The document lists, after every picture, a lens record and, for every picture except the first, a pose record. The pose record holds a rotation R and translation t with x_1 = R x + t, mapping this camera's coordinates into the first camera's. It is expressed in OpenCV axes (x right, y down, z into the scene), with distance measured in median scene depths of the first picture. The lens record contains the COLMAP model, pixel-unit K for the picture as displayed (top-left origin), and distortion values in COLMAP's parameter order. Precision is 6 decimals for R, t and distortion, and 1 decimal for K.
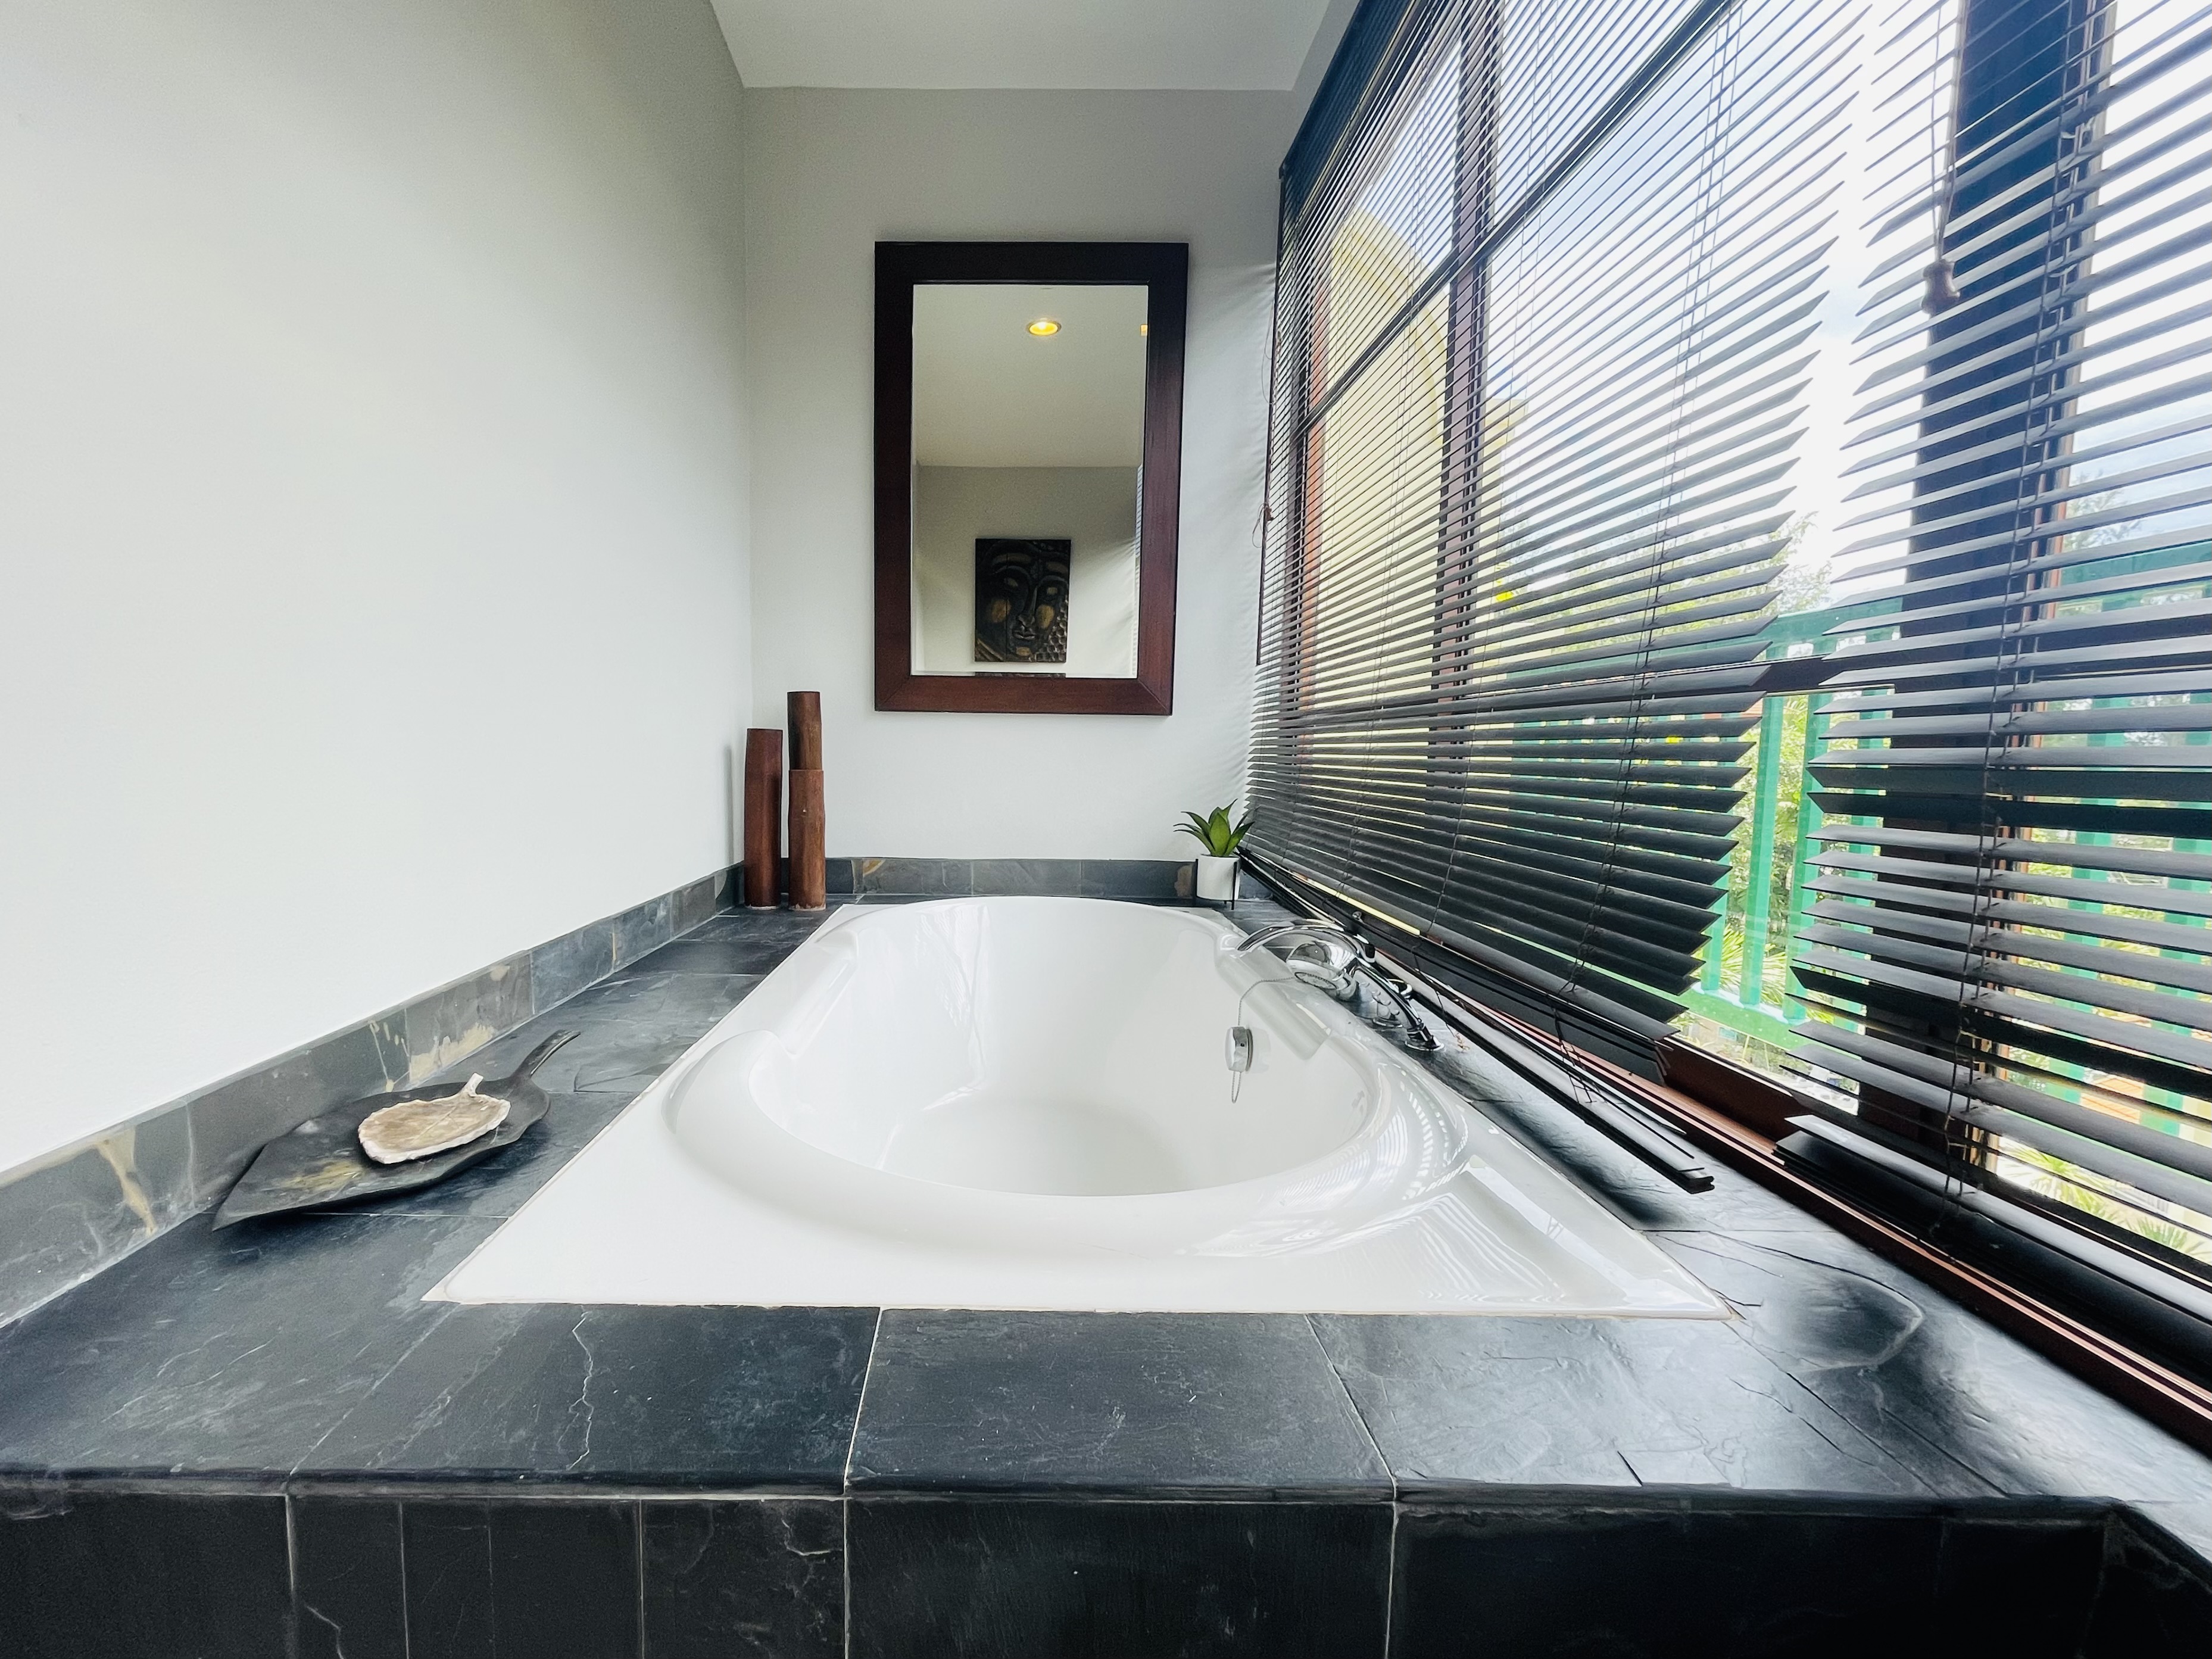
lens RADIAL K [[899.9, 0, 1103.3], [0, 899.9, 836.6], [0, 0, 1]] dist [0.001525, -0.000502]
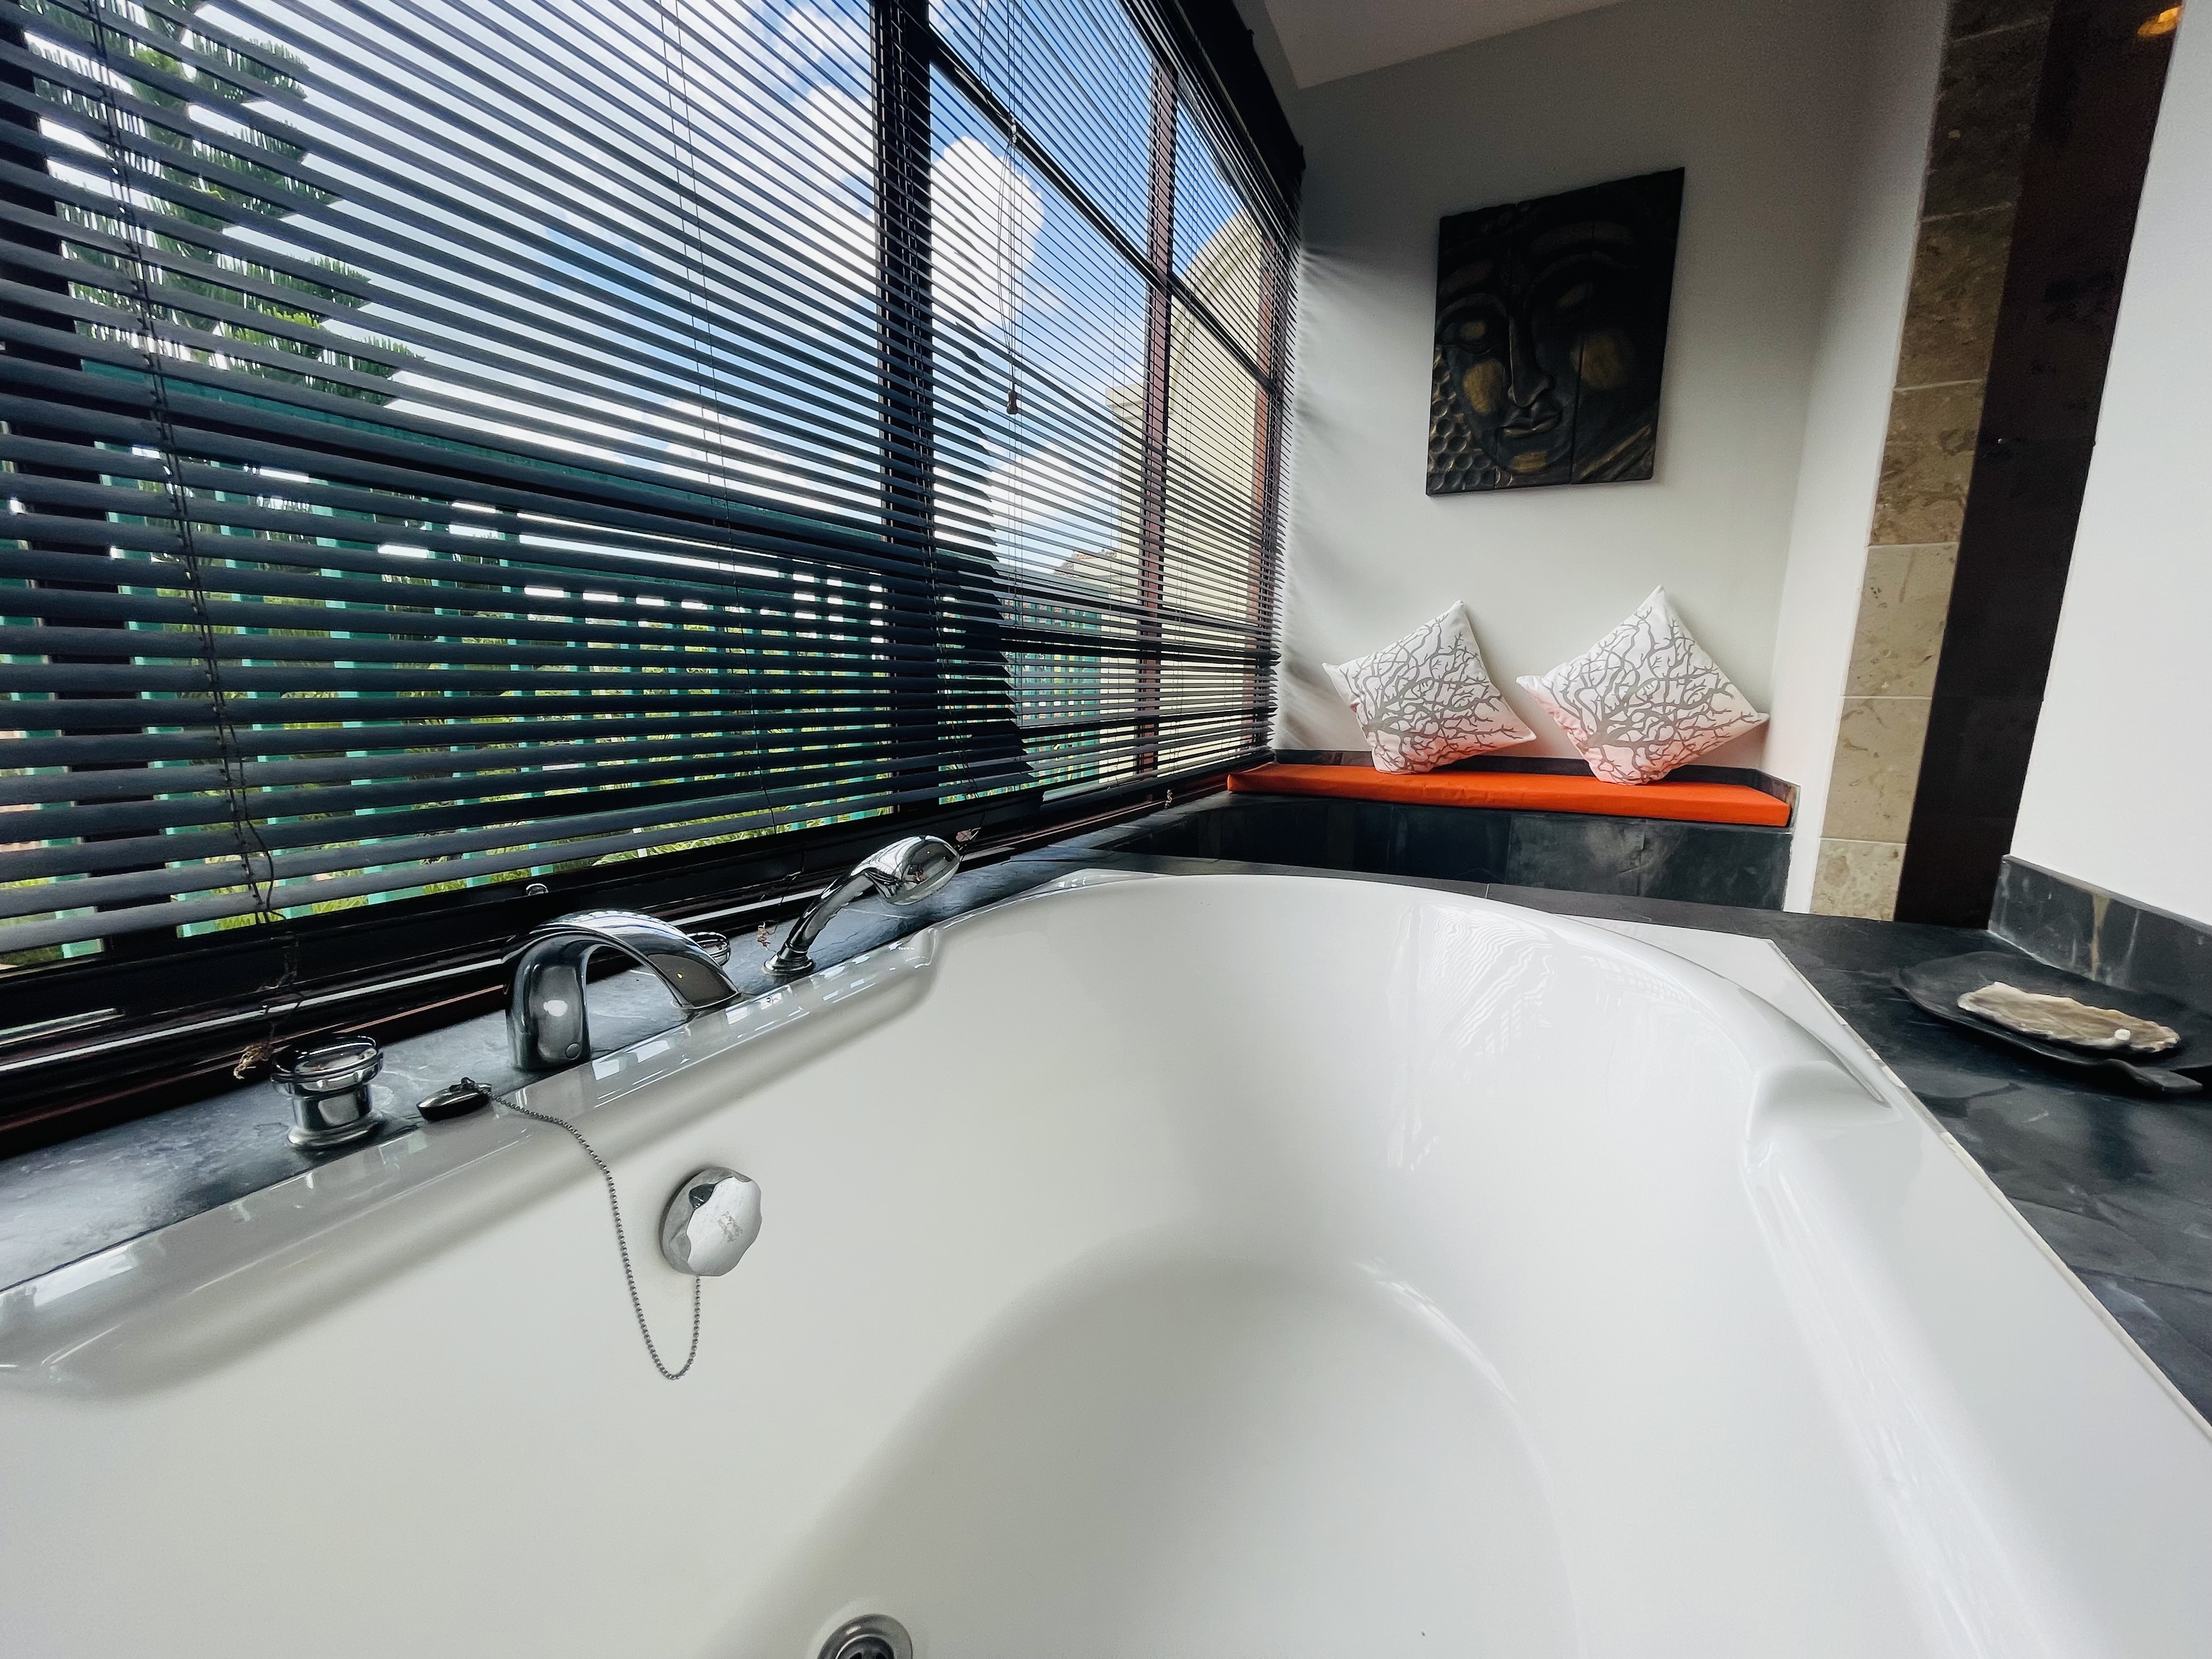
lens RADIAL K [[899.9, 0, 1101.1], [0, 899.9, 829.3], [0, 0, 1]] dist [0.001525, -0.000502]
pose [[-0.843063, -0.116060, 0.525143, -0.310654], [0.013275, 0.971650, 0.236053, -0.089742], [-0.537651, 0.205978, -0.817621, 1.821758]]
